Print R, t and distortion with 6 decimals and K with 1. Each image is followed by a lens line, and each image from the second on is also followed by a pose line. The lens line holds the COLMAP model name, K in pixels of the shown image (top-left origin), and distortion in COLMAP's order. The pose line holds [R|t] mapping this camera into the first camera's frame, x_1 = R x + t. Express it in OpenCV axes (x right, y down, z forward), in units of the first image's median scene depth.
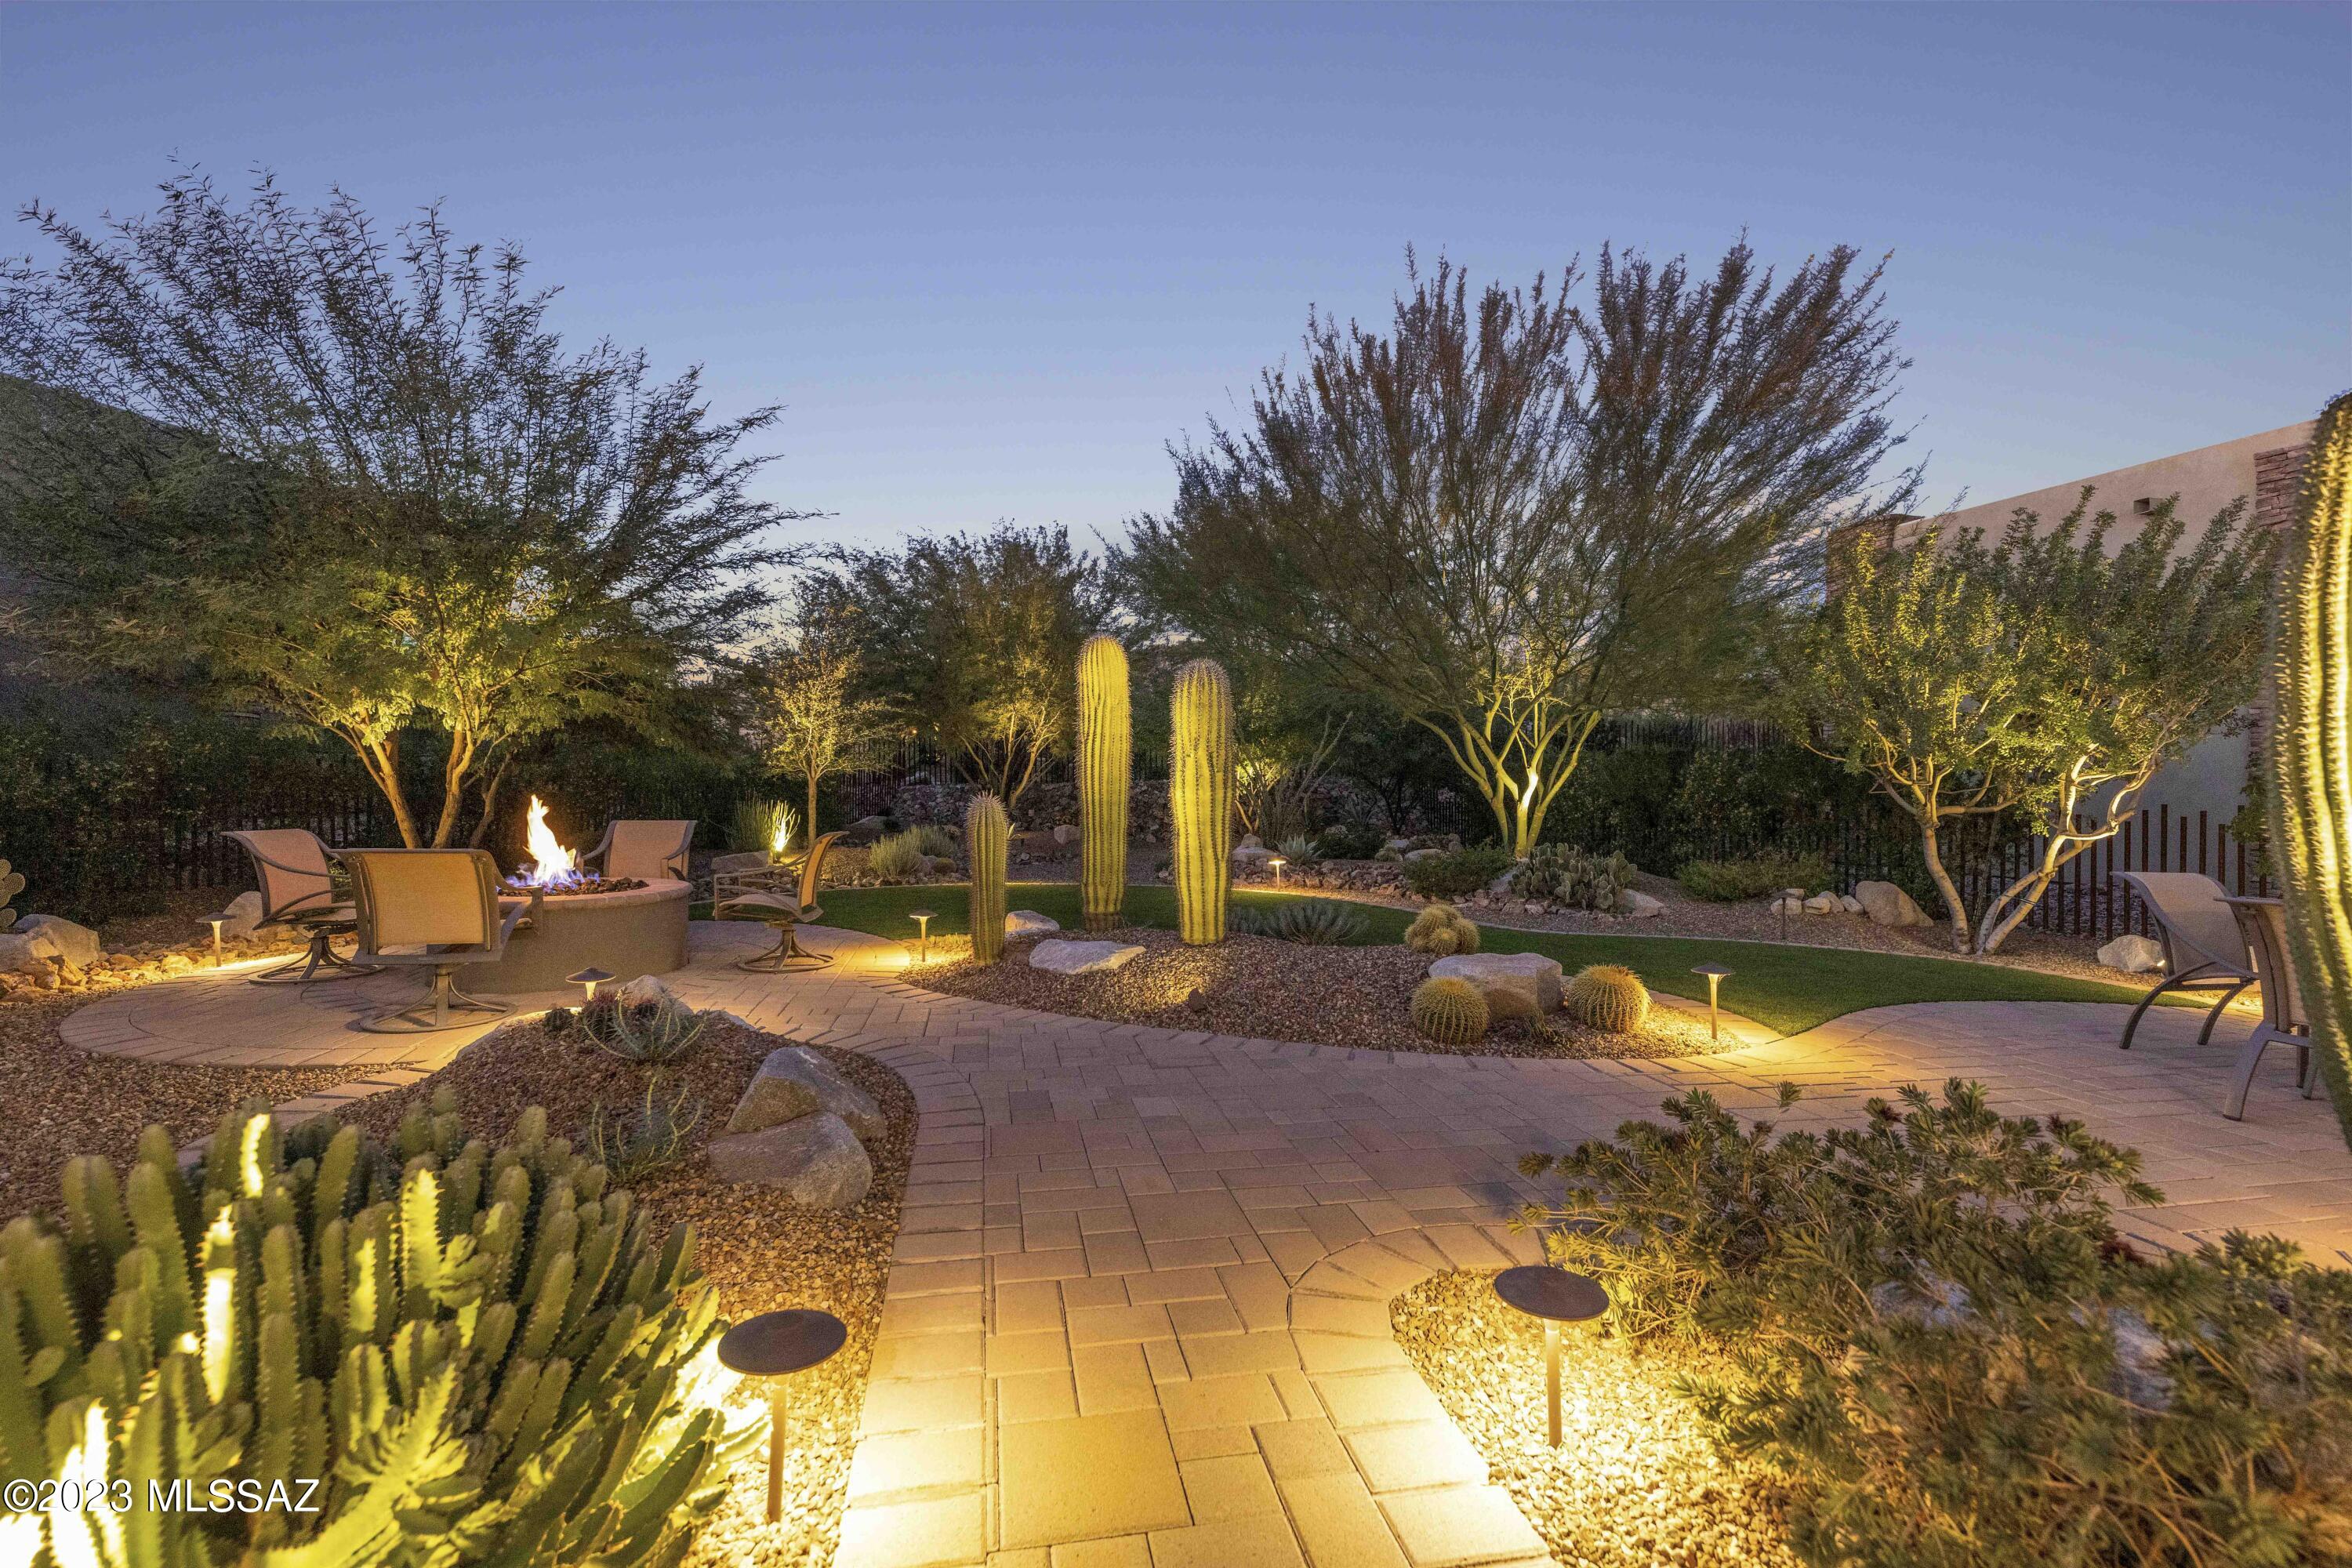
lens RADIAL K [[1016.8, 0, 1176.0], [0, 1016.8, 784.0], [0, 0, 1]] dist [0.023143, -0.000588]
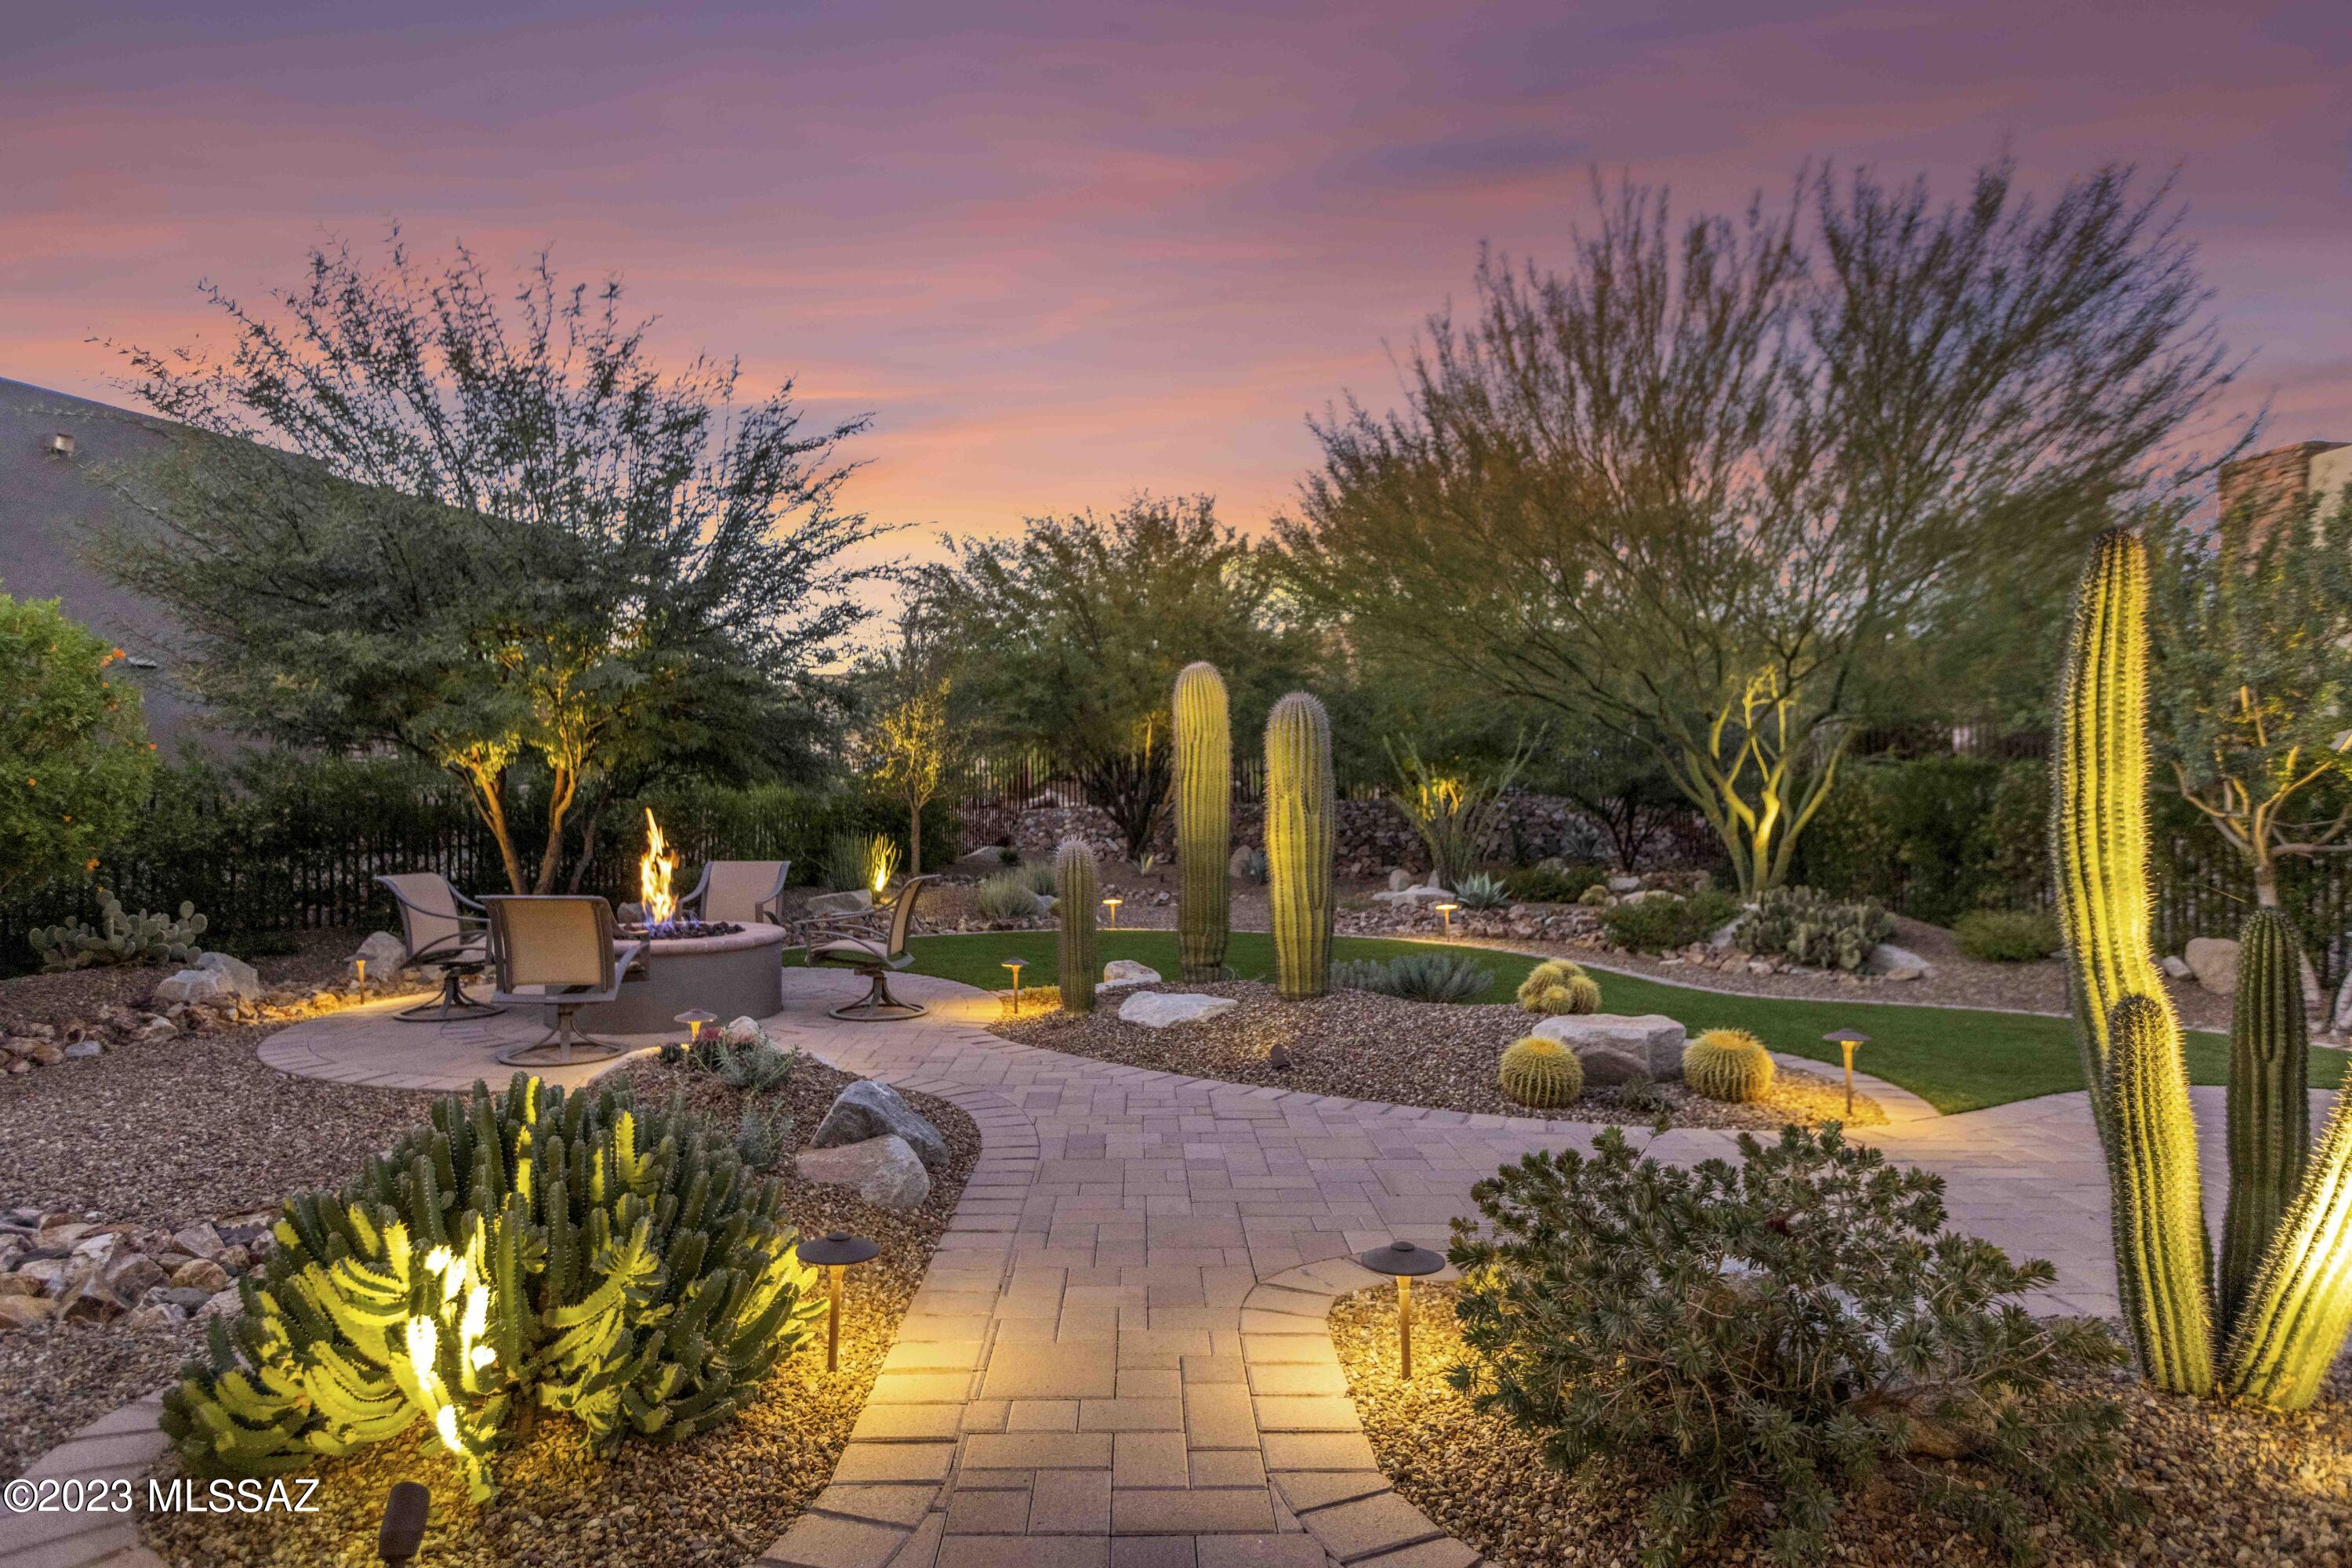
lens RADIAL K [[1320.3, 0, 1176.0], [0, 1320.3, 784.0], [0, 0, 1]] dist [0.035244, -0.000060]
pose [[0.987448, -0.008274, -0.157726, 0.087082], [0.006666, 0.999920, -0.010722, -0.022219], [0.157802, 0.009536, 0.987425, -0.175305]]
